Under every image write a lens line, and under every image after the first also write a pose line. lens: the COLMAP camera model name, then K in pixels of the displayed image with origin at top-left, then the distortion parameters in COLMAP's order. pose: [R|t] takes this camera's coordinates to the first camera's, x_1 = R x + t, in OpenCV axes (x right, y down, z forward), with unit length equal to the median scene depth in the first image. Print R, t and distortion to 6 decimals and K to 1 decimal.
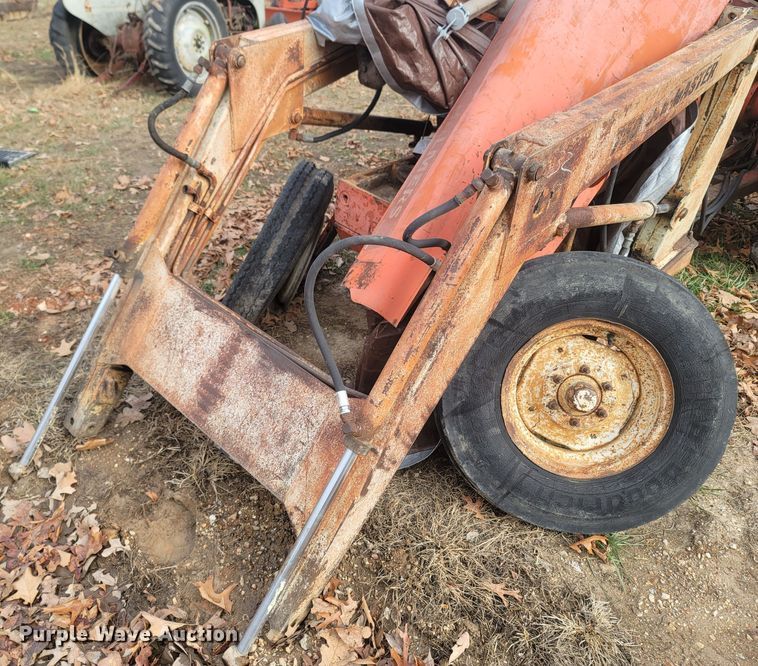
lens RADIAL K [[671.9, 0, 300.6], [0, 671.9, 334.5], [0, 0, 1]] dist [0.043273, -0.018638]
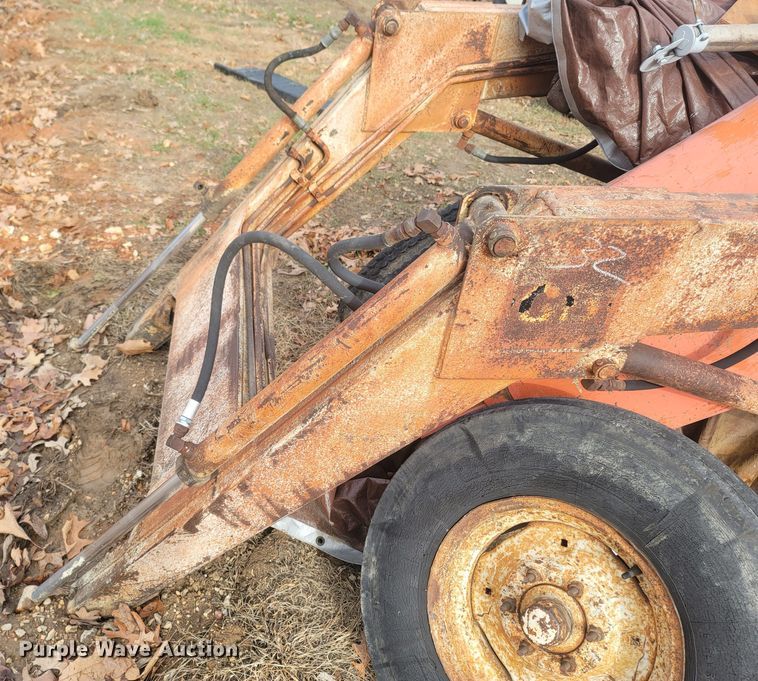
lens RADIAL K [[675.0, 0, 289.0], [0, 675.0, 339.9], [0, 0, 1]] dist [0.044849, -0.006541]
pose [[0.738331, 0.450950, -0.501509, 0.425473], [-0.454417, 0.882093, 0.124164, -0.110562], [0.498369, 0.136220, 0.856196, 0.268516]]
